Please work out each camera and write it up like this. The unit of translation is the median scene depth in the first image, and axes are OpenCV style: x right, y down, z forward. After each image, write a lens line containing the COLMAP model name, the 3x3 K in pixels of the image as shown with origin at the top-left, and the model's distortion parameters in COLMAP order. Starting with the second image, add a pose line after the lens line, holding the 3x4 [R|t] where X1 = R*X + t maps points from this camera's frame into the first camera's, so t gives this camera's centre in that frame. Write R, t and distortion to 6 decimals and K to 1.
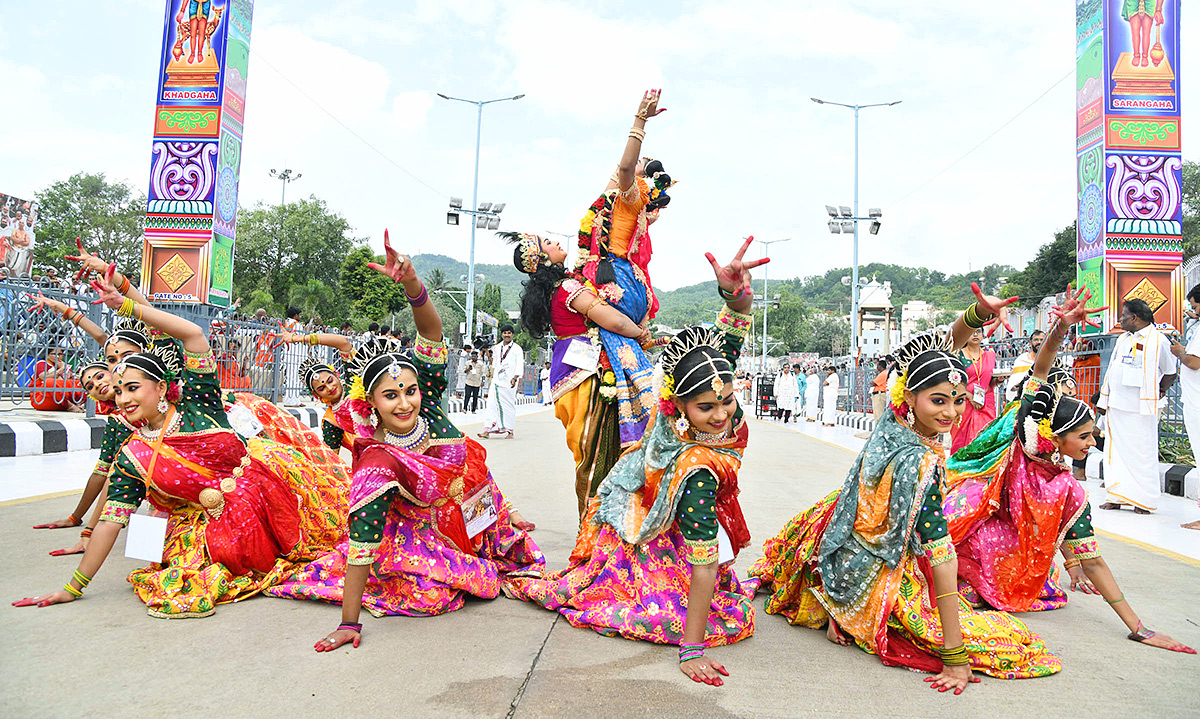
lens RADIAL K [[849.5, 0, 600.8], [0, 849.5, 354.3], [0, 0, 1]] dist [-0.080339, 0.038600]
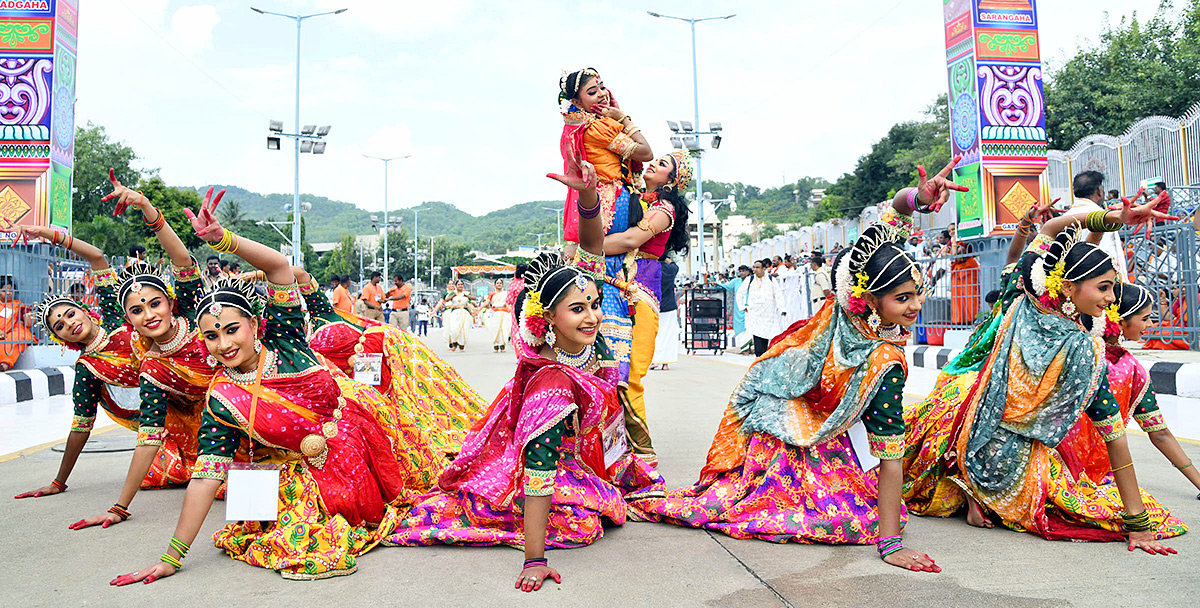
lens RADIAL K [[892.4, 0, 579.1], [0, 892.4, 278.5], [0, 0, 1]] dist [-0.086302, 0.037456]
pose [[0.981469, -0.047782, 0.185570, -0.102133], [0.048427, 0.998826, 0.001062, 0.002737], [-0.185403, 0.007945, 0.982630, 0.006189]]
